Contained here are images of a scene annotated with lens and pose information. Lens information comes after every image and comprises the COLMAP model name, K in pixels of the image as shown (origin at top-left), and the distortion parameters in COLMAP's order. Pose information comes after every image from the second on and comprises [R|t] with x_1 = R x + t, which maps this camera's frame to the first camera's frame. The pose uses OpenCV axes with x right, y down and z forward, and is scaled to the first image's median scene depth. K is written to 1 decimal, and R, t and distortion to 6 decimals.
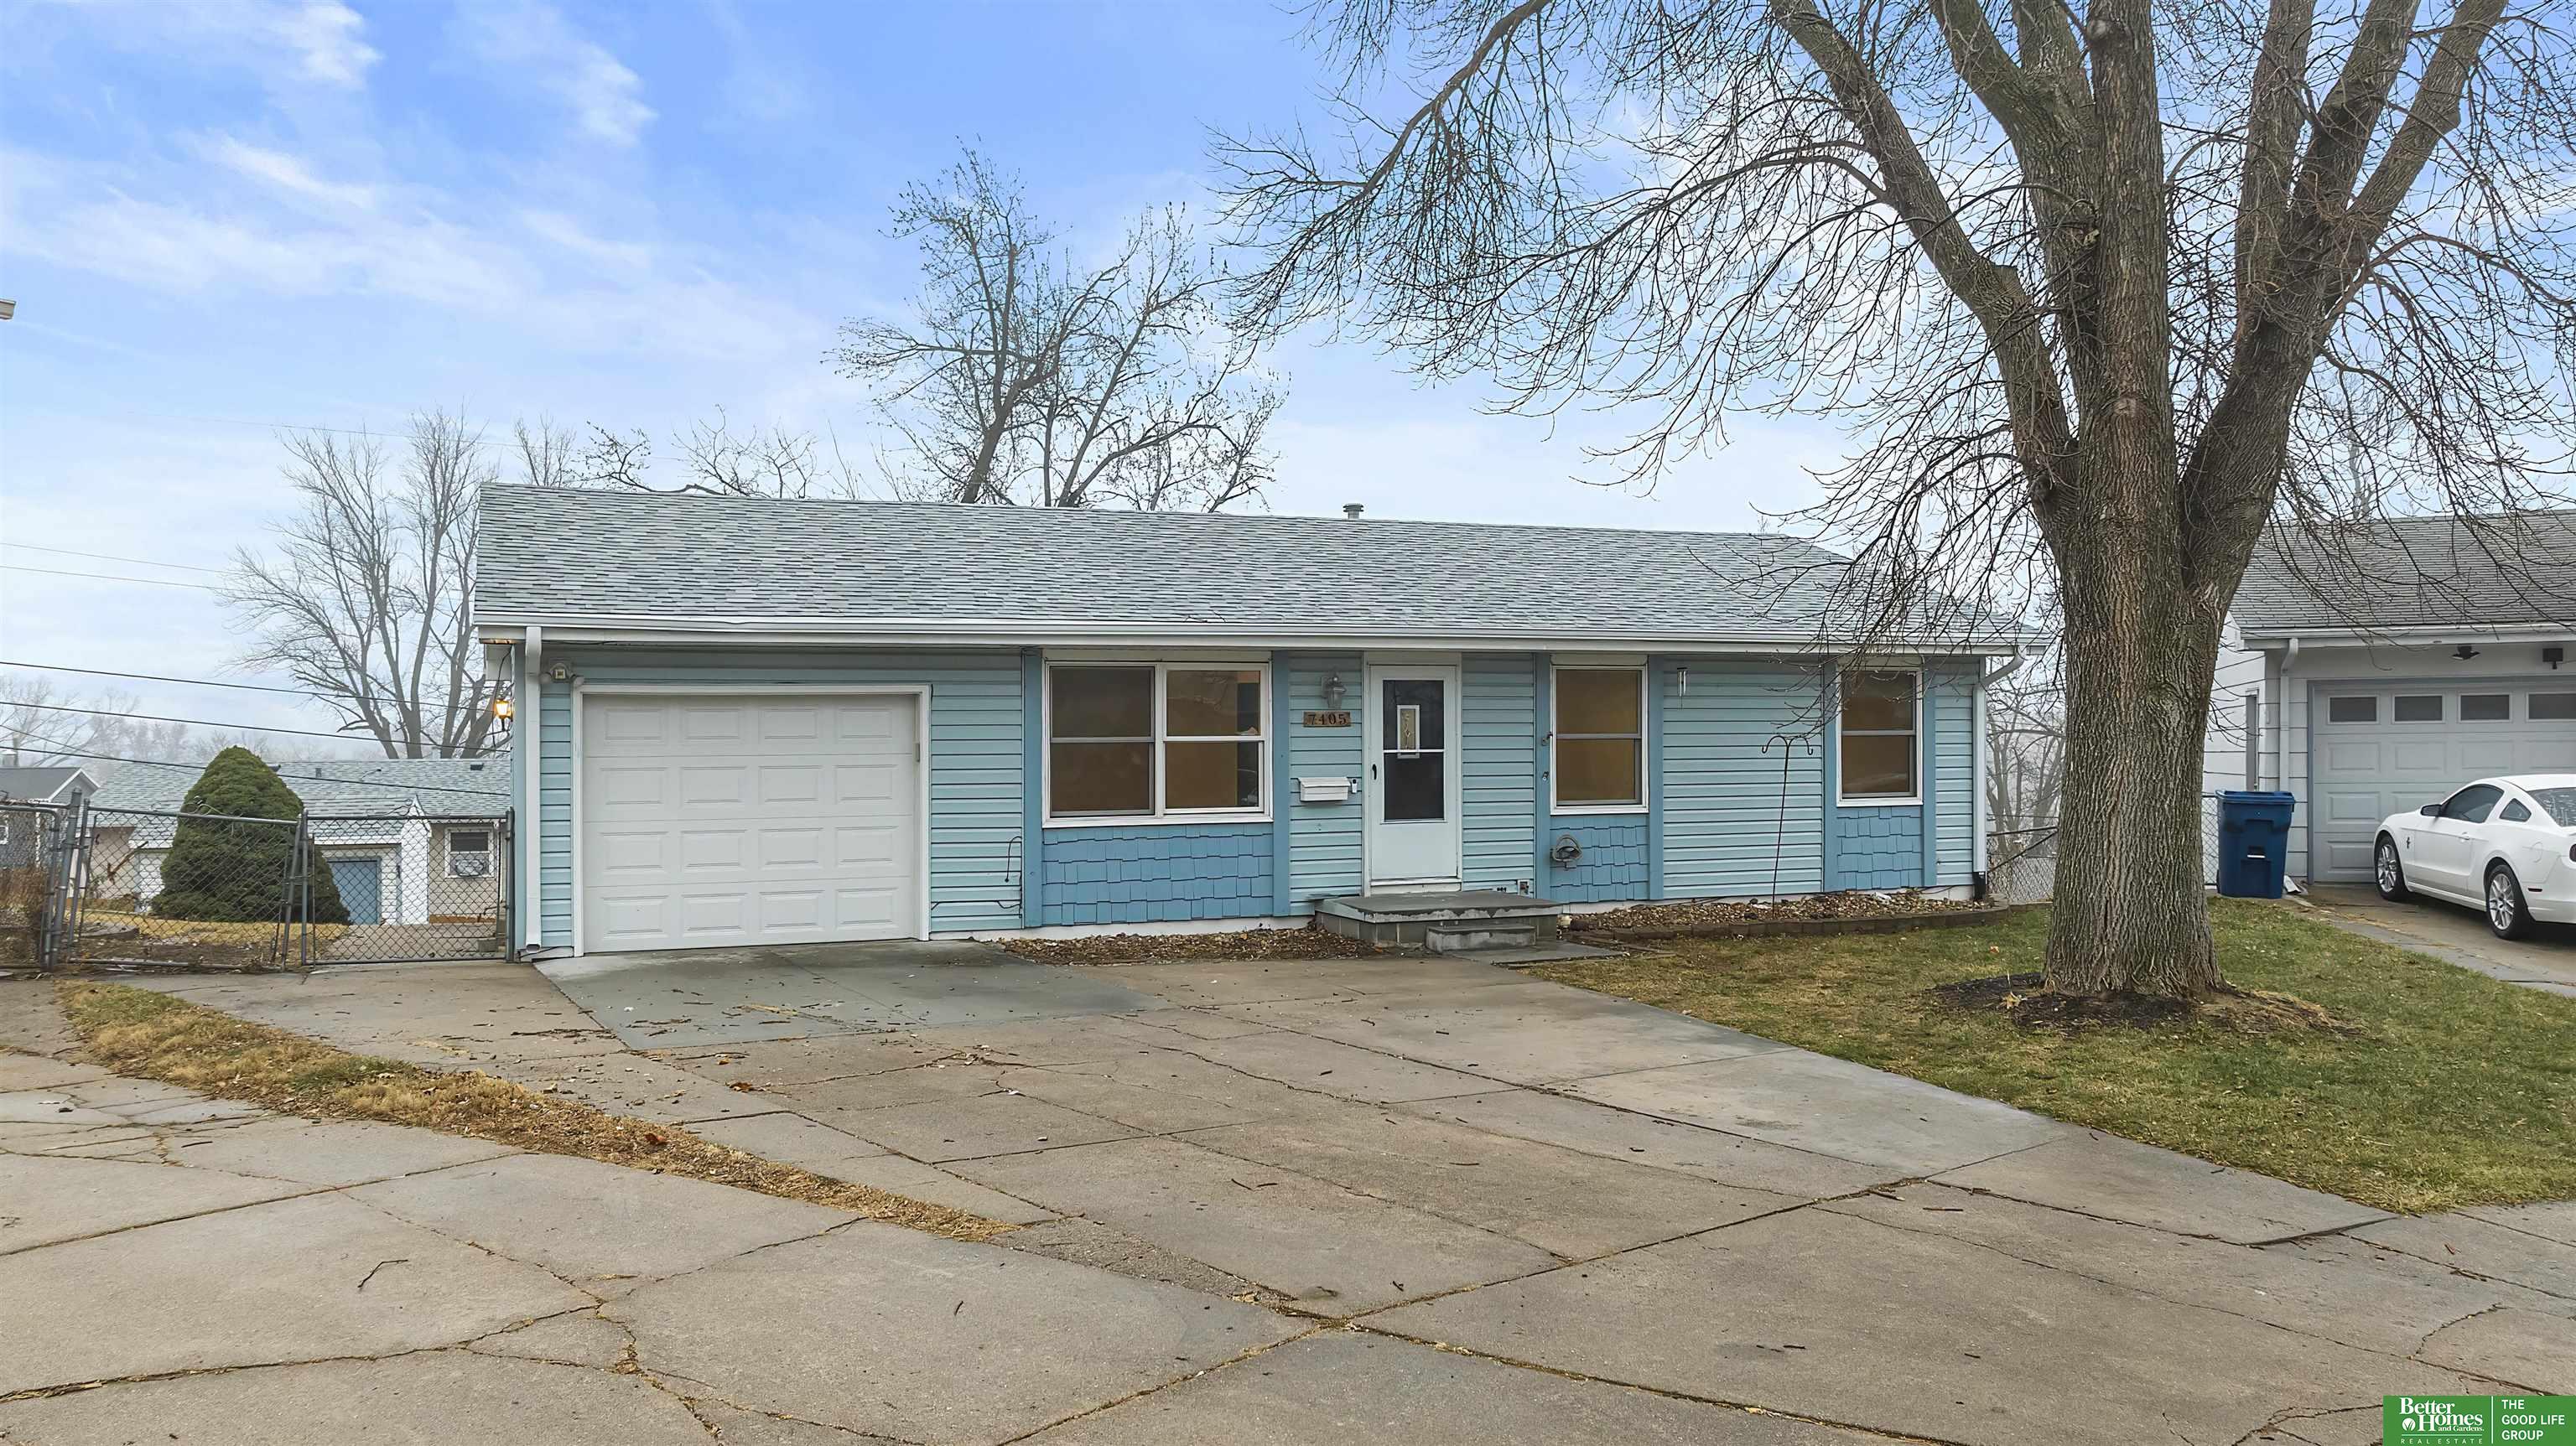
lens RADIAL K [[1819.3, 0, 1200.0], [0, 1819.3, 708.3], [0, 0, 1]] dist [-0.026549, 0.022129]
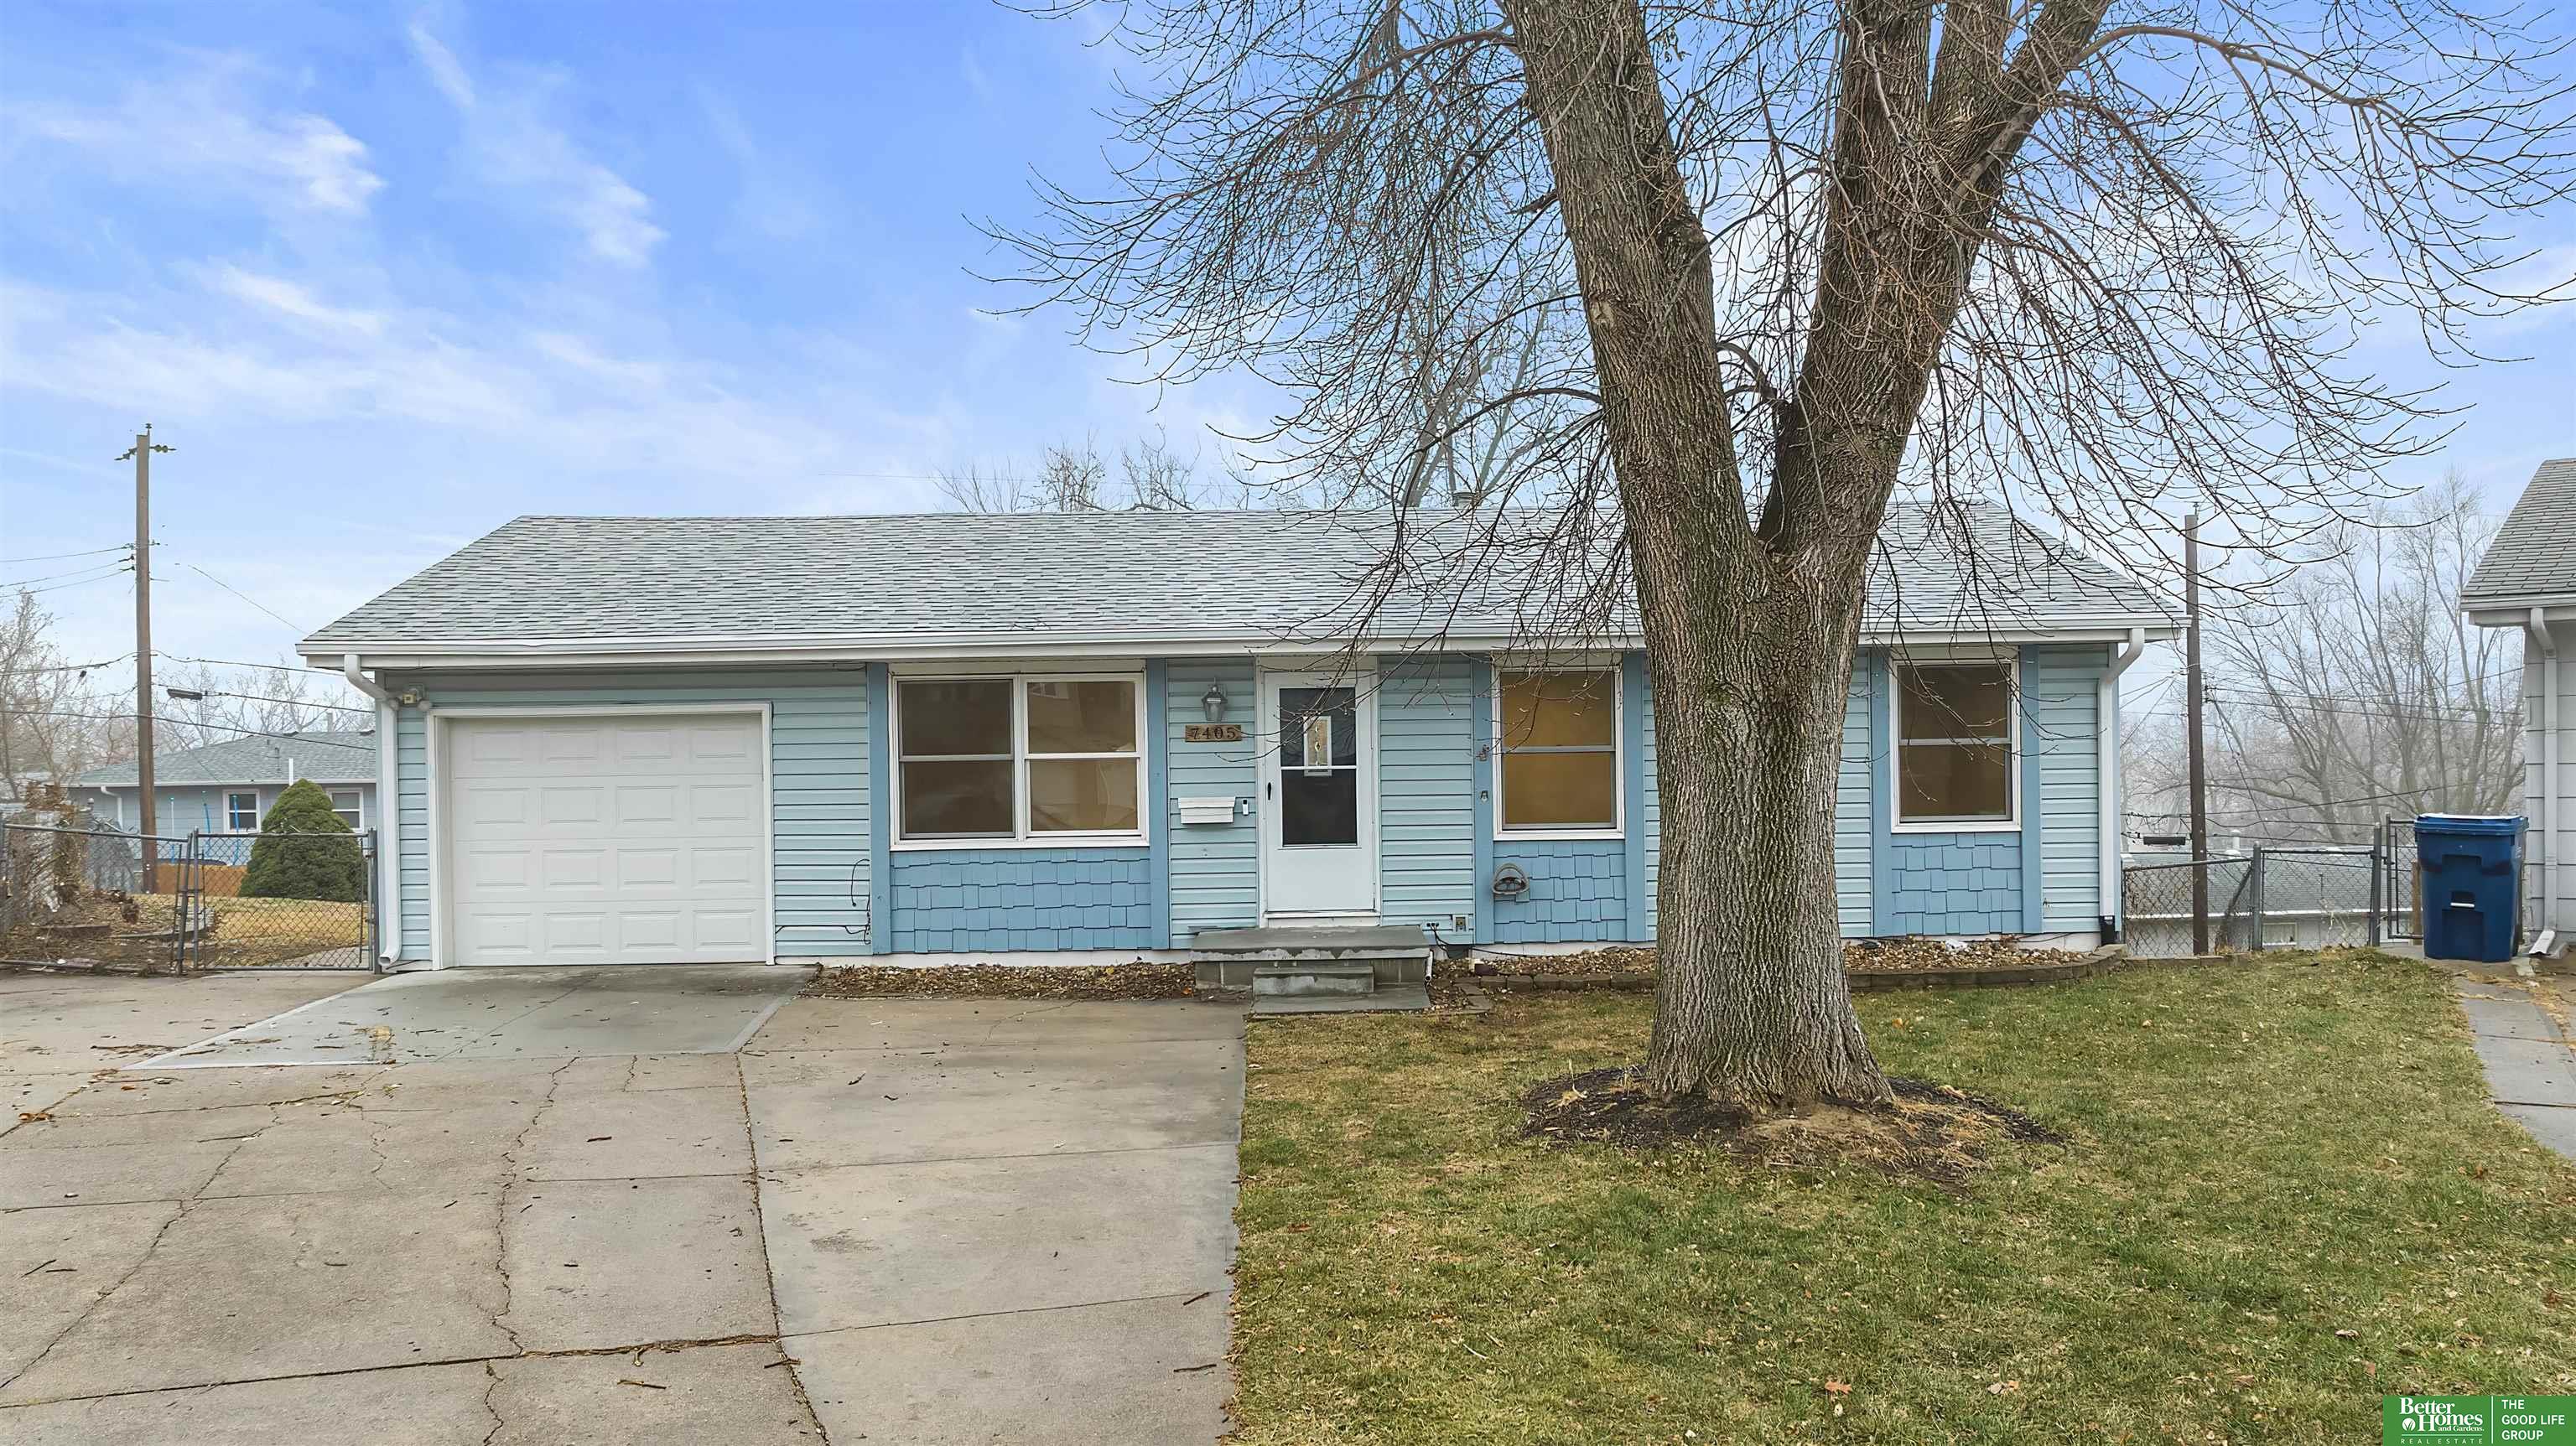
lens RADIAL K [[1819.3, 0, 1287.3], [0, 1819.3, 722.0], [0, 0, 1]] dist [-0.026549, 0.022129]
pose [[0.944892, -0.011860, -0.327168, 0.405134], [0.013512, 0.999905, 0.002776, -0.001521], [0.327104, -0.007043, 0.944962, 0.158943]]
